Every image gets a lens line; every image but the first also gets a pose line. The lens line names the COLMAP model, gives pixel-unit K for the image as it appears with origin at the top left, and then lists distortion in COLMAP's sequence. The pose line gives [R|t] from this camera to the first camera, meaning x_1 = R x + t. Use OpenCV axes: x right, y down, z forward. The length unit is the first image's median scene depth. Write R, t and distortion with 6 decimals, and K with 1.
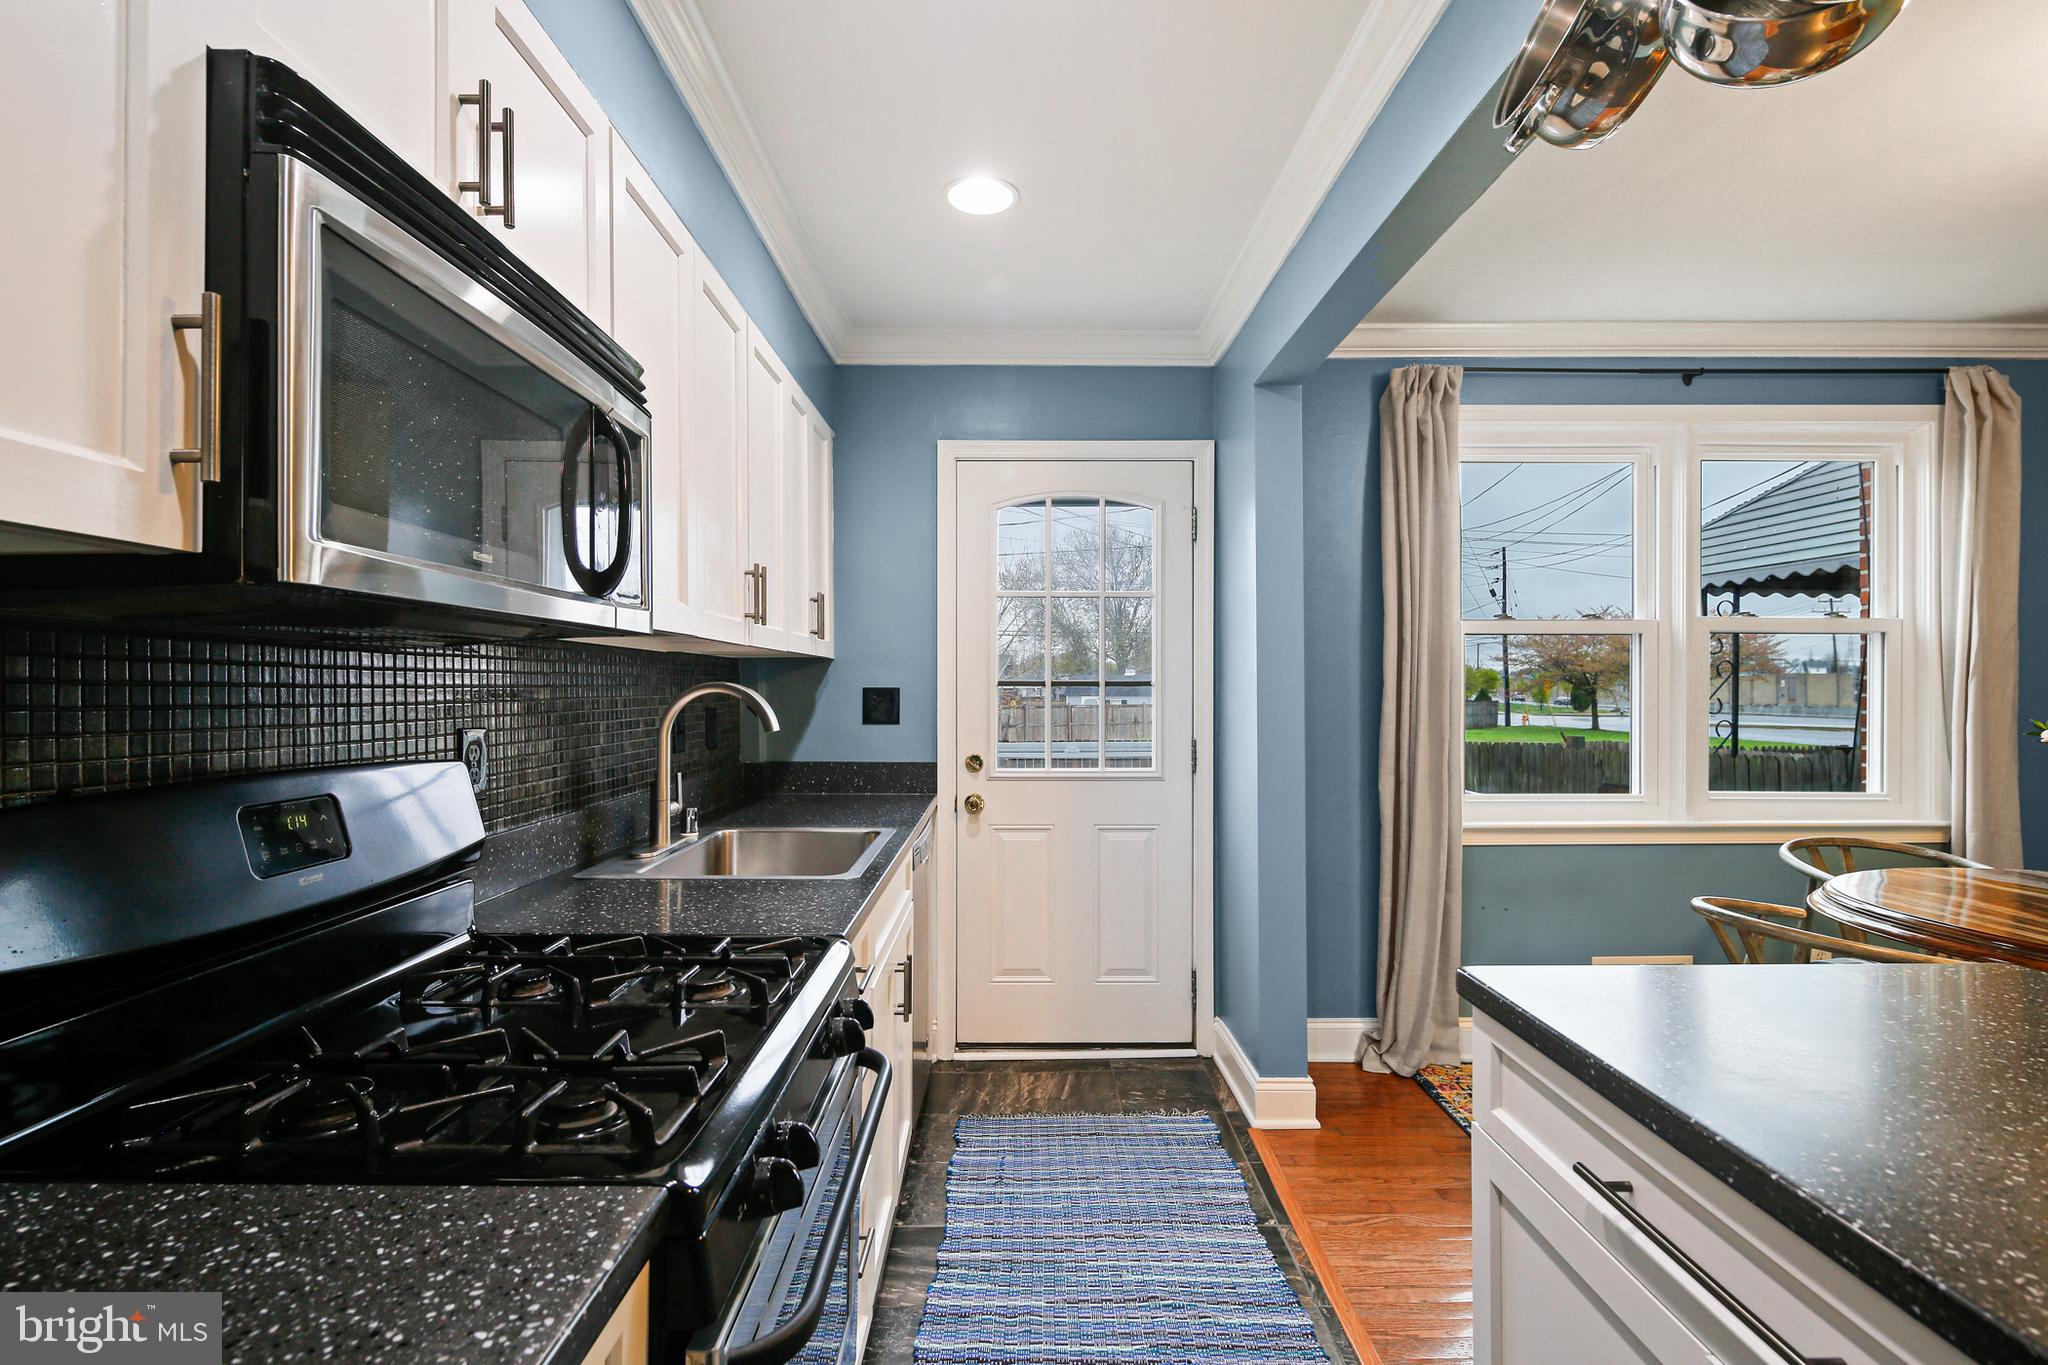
lens RADIAL K [[991.8, 0, 1021.7], [0, 991.8, 678.7], [0, 0, 1]] dist [0.002187, -0.001786]
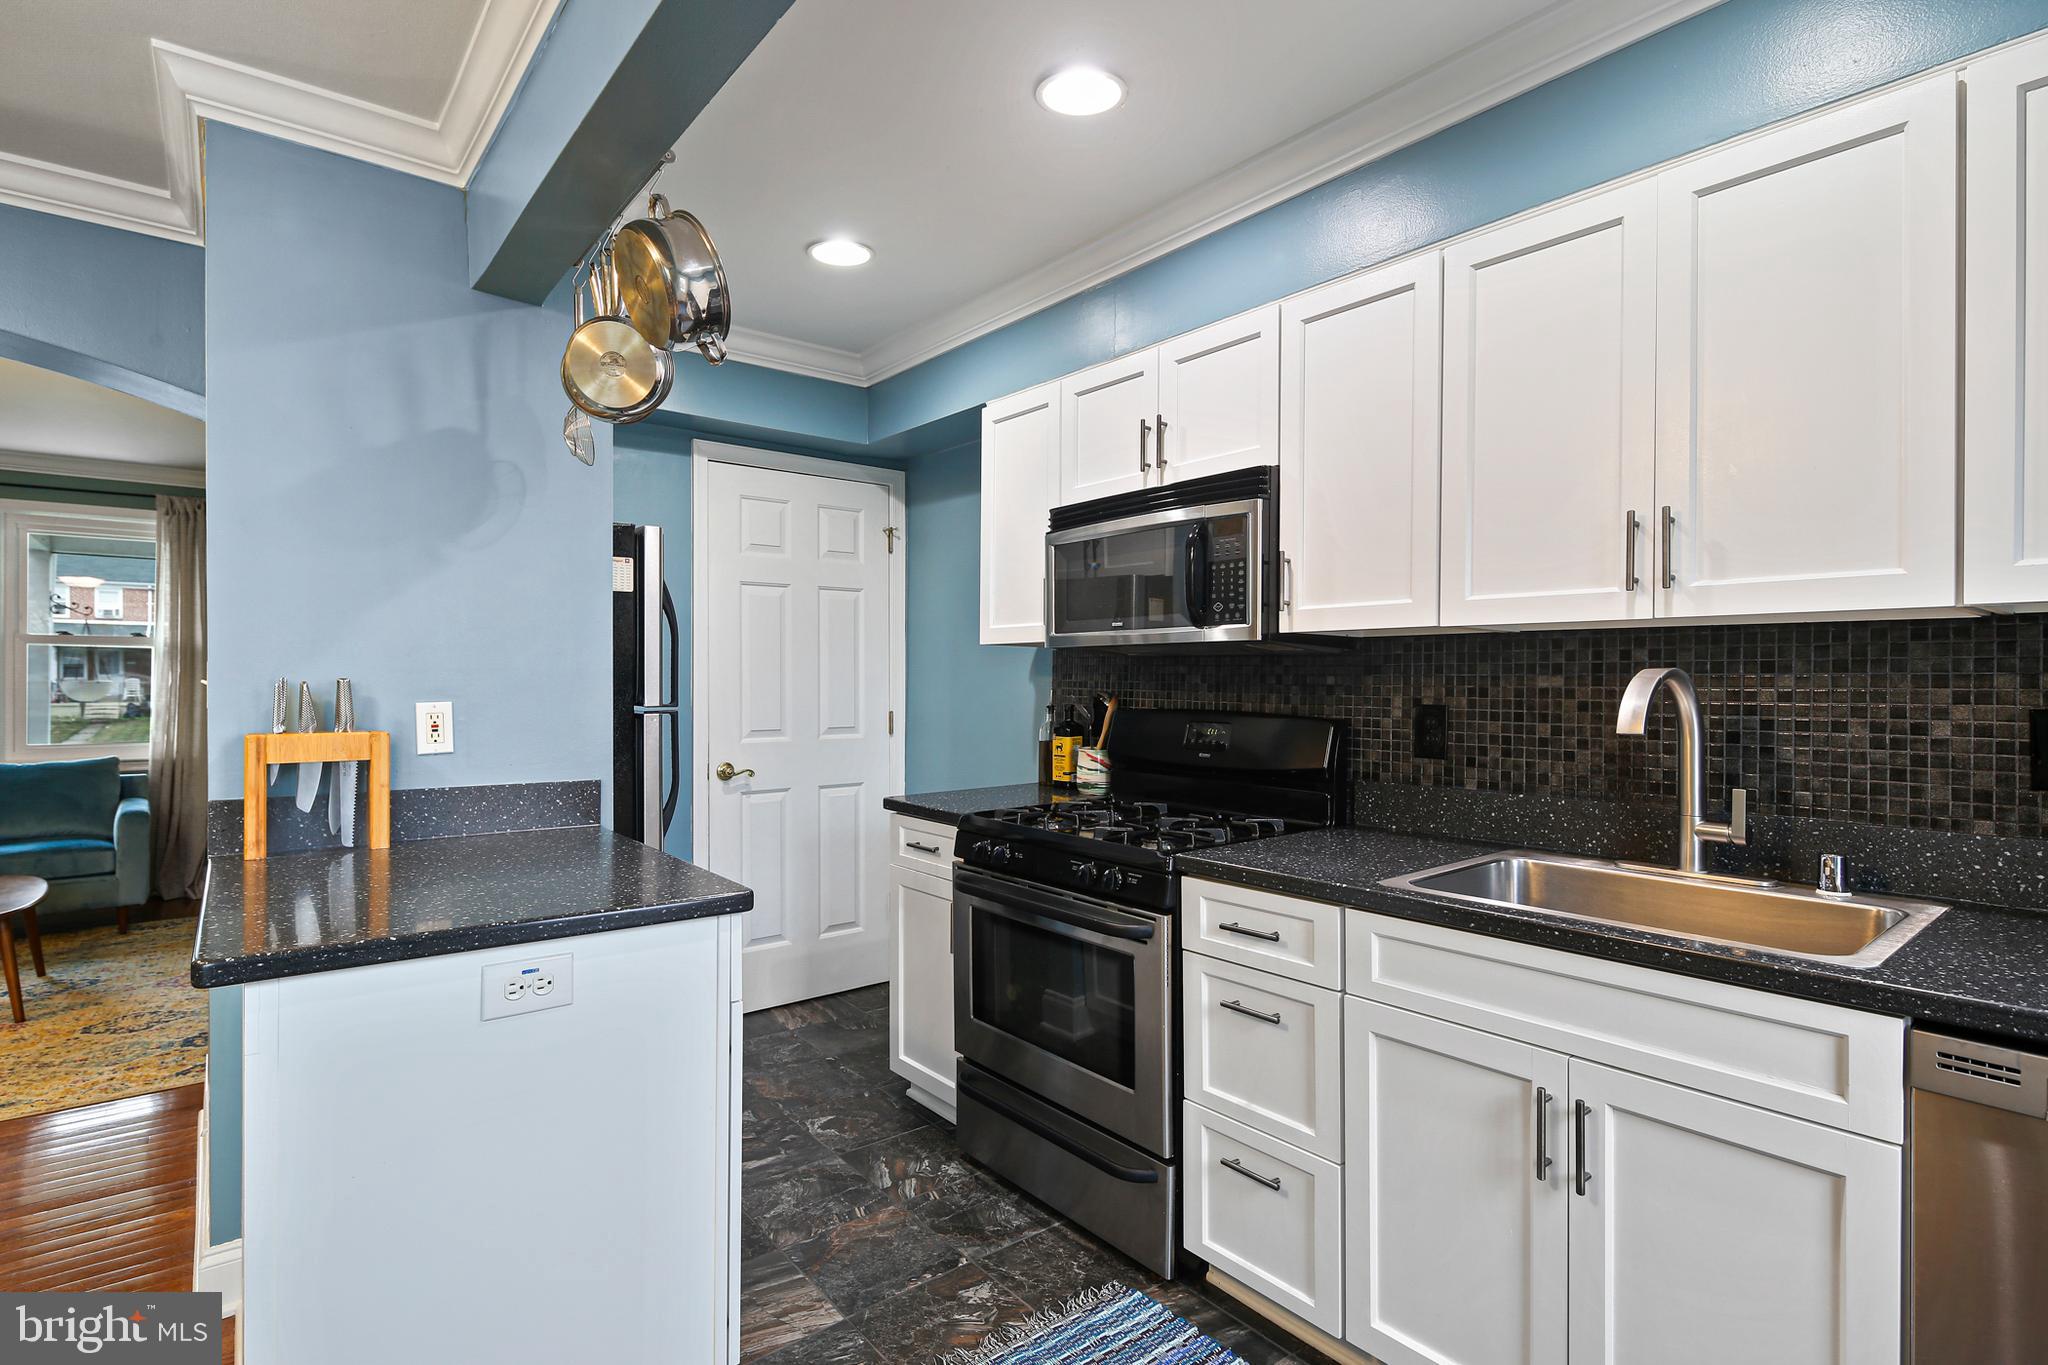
lens RADIAL K [[997.8, 0, 1024.0], [0, 997.8, 682.5], [0, 0, 1]] dist [0.001871, -0.001411]
pose [[-0.778884, 0.000869, -0.627167, 0.374565], [0.002594, 0.999995, -0.001836, 0.010432], [0.627162, -0.003057, -0.778883, 0.859870]]
